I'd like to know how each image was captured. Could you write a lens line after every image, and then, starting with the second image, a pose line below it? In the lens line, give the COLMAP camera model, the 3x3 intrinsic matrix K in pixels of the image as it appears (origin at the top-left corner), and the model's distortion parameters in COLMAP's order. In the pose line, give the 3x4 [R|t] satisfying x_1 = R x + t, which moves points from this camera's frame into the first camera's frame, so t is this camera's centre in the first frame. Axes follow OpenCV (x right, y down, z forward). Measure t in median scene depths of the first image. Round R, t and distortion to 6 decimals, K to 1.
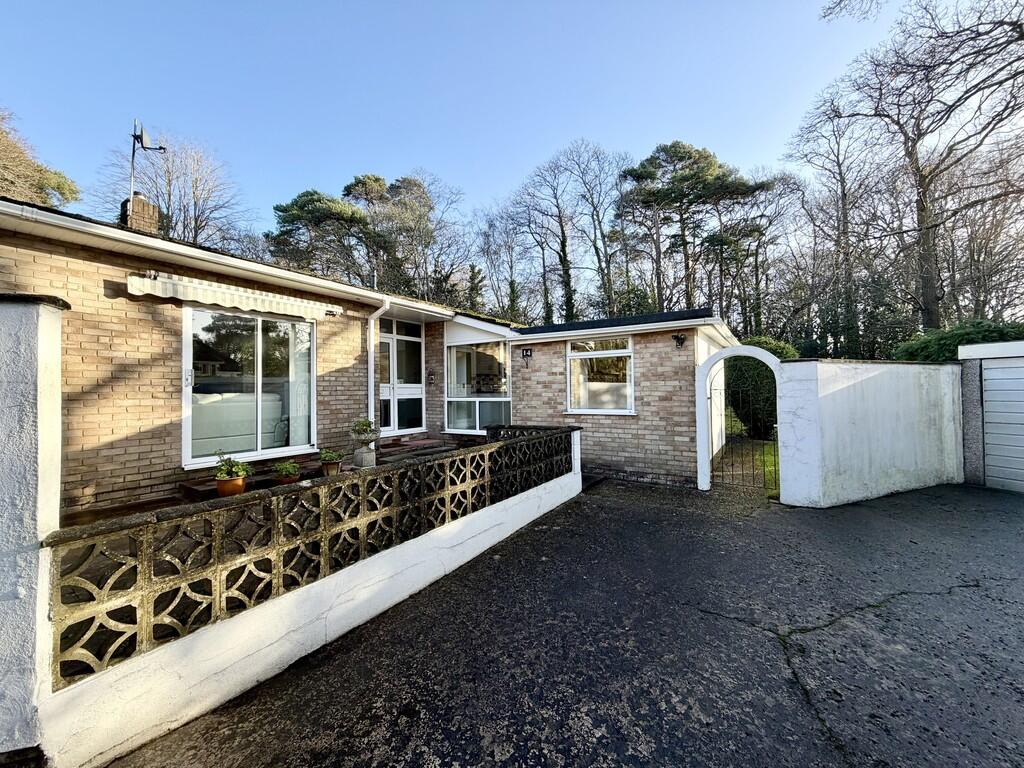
lens RADIAL K [[410.8, 0, 509.3], [0, 410.8, 384.5], [0, 0, 1]] dist [0.001458, -0.000177]
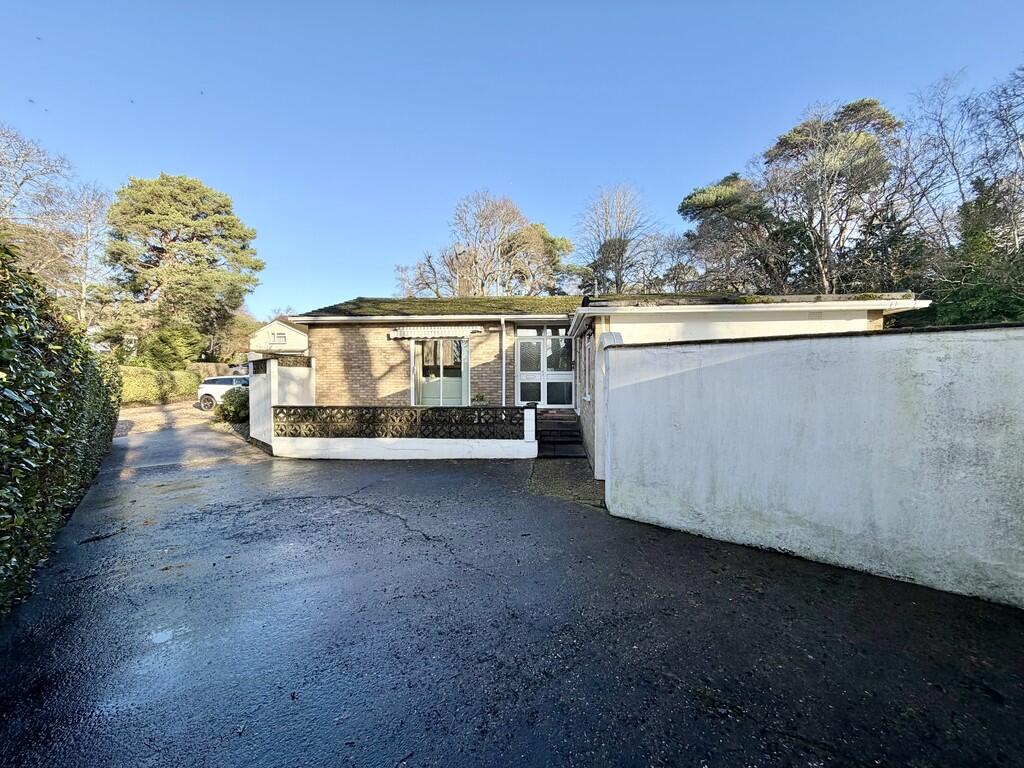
lens RADIAL K [[410.8, 0, 505.3], [0, 410.8, 381.3], [0, 0, 1]] dist [0.001458, -0.000177]
pose [[0.444108, 0.020216, -0.895745, 1.558567], [0.009724, 0.999578, 0.027380, -0.012394], [0.895920, -0.020870, 0.443724, 0.444449]]
